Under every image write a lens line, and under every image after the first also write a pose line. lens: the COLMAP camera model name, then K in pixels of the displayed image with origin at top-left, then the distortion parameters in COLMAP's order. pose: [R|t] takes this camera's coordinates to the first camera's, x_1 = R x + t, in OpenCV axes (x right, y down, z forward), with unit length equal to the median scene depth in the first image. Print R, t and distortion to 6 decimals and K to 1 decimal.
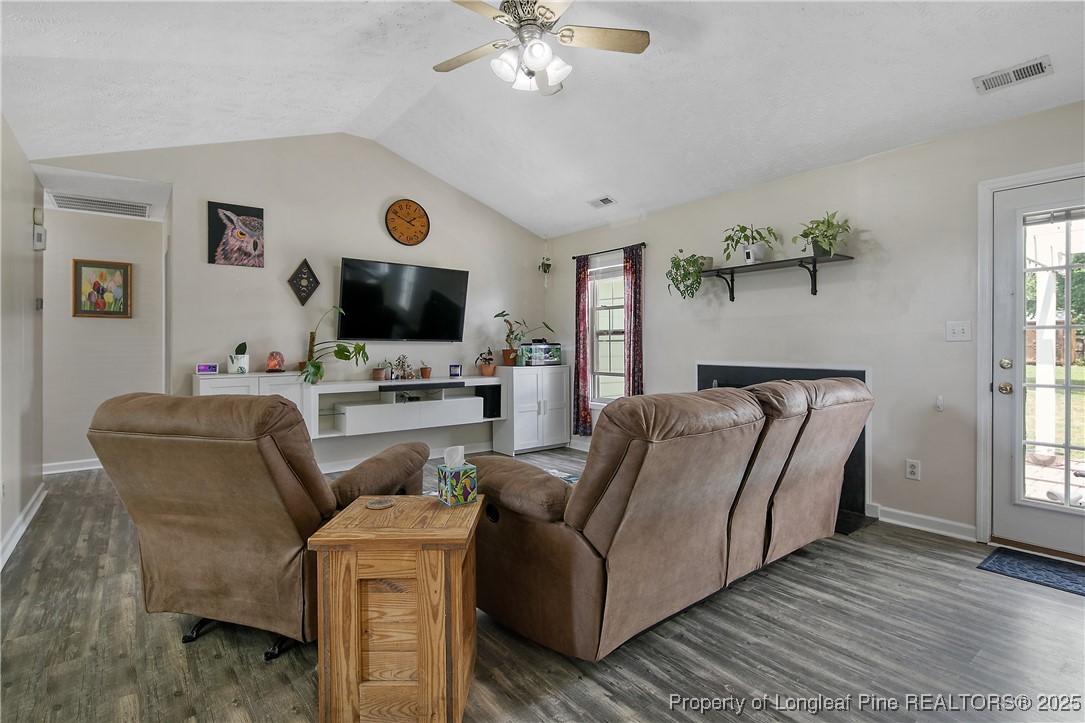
lens RADIAL K [[528.9, 0, 529.3], [0, 528.9, 344.8], [0, 0, 1]] dist [0.000679, -0.000404]
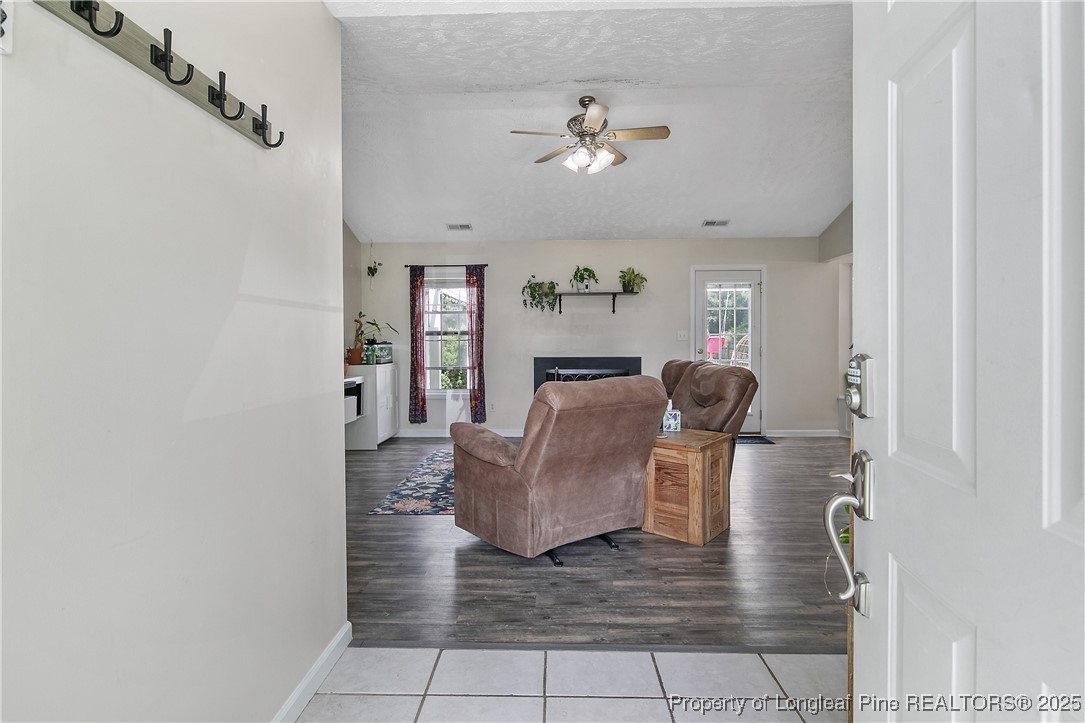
lens RADIAL K [[528.9, 0, 536.1], [0, 528.9, 361.9], [0, 0, 1]] dist [0.000679, -0.000404]
pose [[0.630103, -0.034089, 0.775763, -0.697640], [0.005460, 0.999206, 0.039473, -0.004855], [-0.776492, -0.020637, 0.629789, 0.086019]]
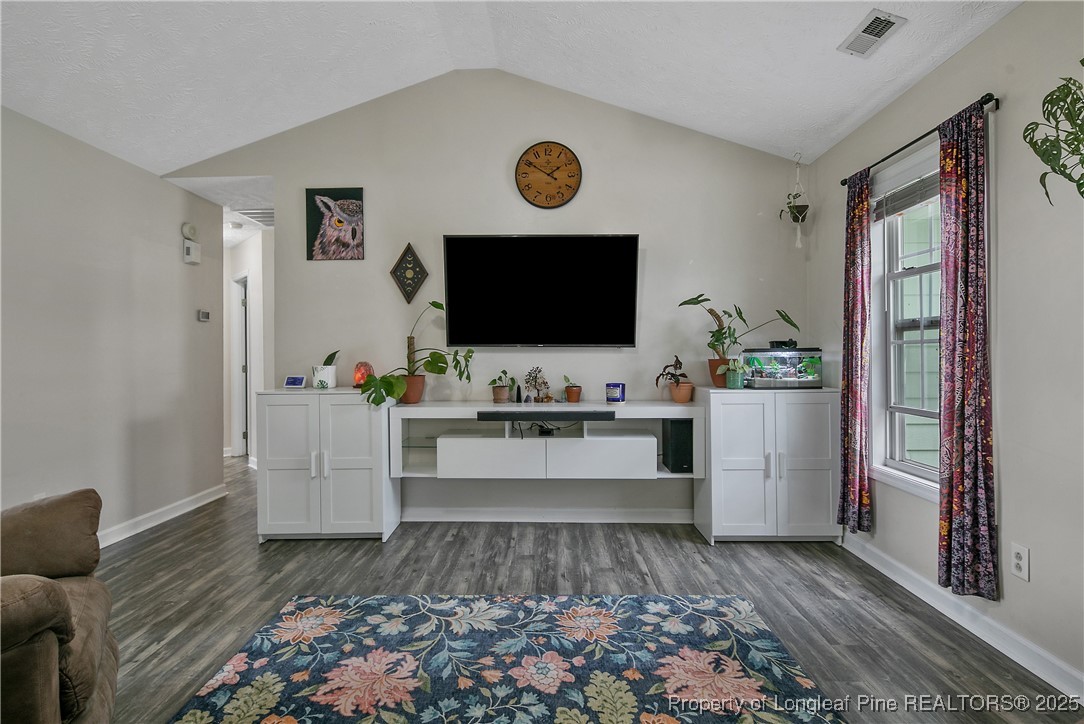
lens RADIAL K [[528.4, 0, 537.9], [0, 528.4, 355.4], [0, 0, 1]] dist [0.000679, -0.000404]
pose [[0.785341, -0.001725, -0.619061, 0.189968], [0.006110, 0.999969, 0.004965, 0.000253], [0.619033, -0.007682, 0.785327, 0.459431]]
